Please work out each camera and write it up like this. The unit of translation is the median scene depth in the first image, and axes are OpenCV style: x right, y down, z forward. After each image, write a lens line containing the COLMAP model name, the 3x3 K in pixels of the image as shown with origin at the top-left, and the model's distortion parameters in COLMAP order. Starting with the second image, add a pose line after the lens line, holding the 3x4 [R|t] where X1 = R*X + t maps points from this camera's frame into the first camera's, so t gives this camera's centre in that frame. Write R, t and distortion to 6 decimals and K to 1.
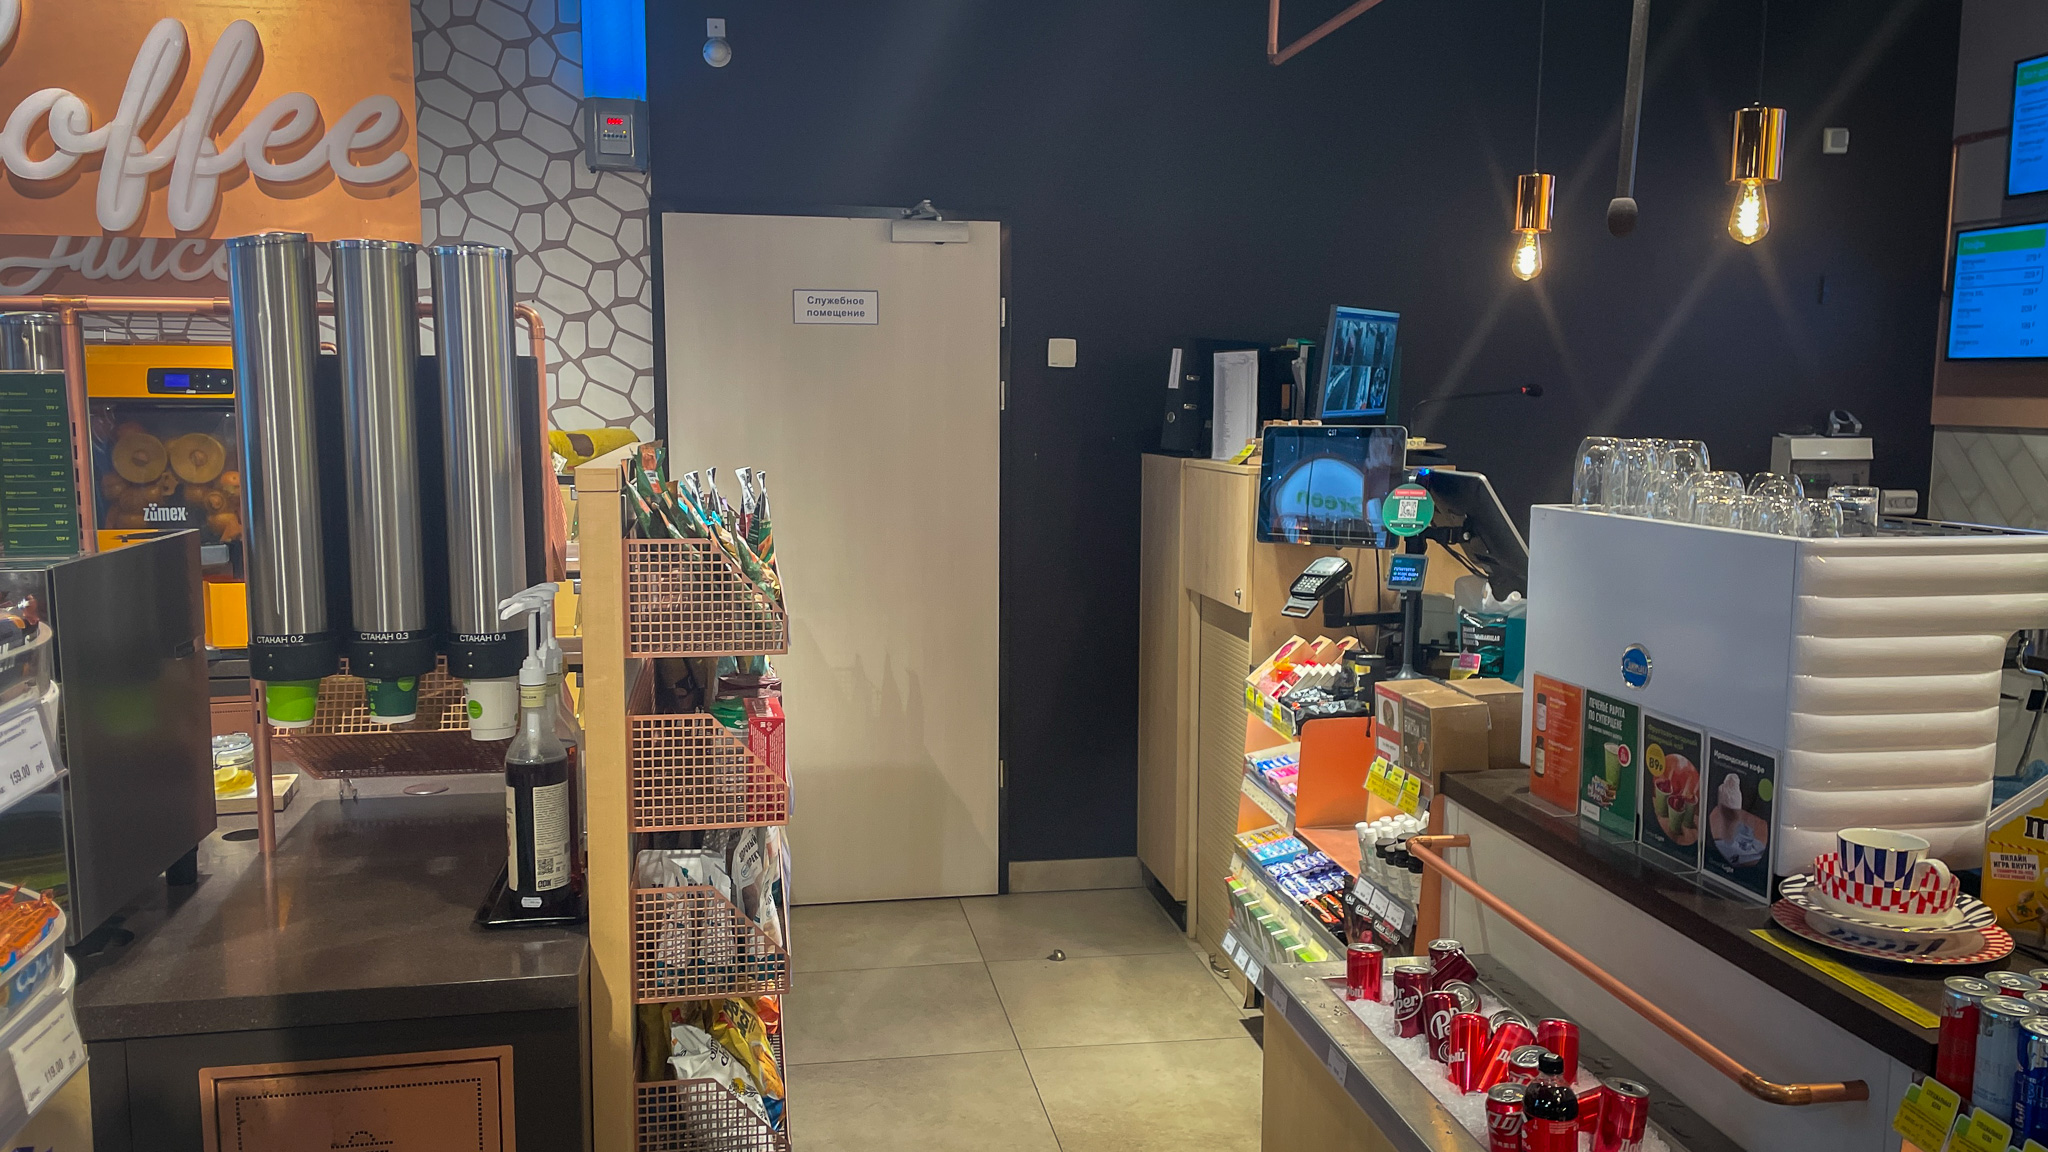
lens RADIAL K [[1592.2, 0, 1022.2], [0, 1592.2, 571.8], [0, 0, 1]] dist [0.073318, -0.085771]
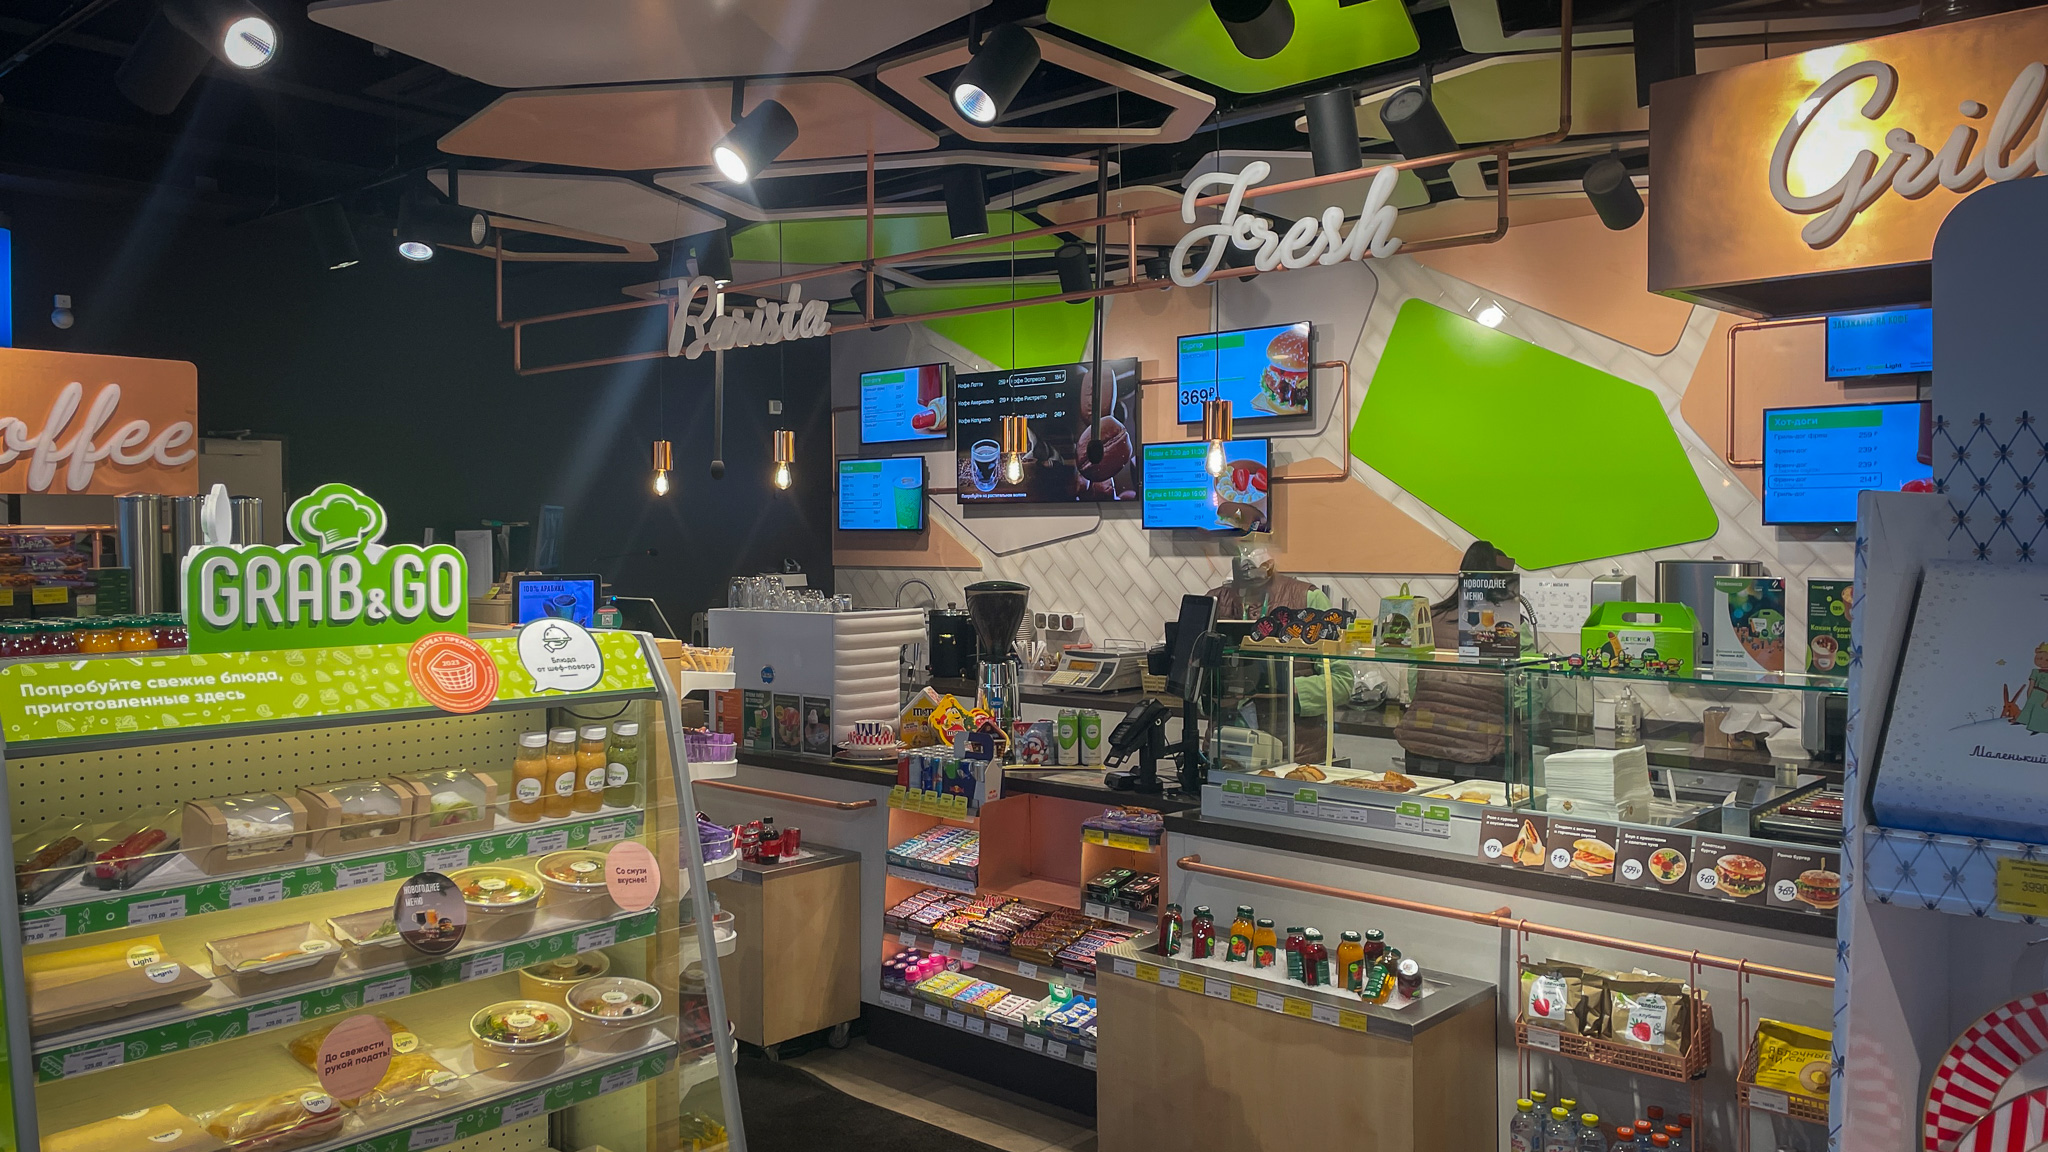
lens RADIAL K [[1538.6, 0, 1007.6], [0, 1538.6, 563.3], [0, 0, 1]] dist [0.101796, -0.129647]
pose [[0.790621, -0.023285, 0.611862, -0.657277], [0.080485, 0.994558, -0.066149, 0.068792], [-0.606993, 0.101545, 0.788193, -0.922233]]
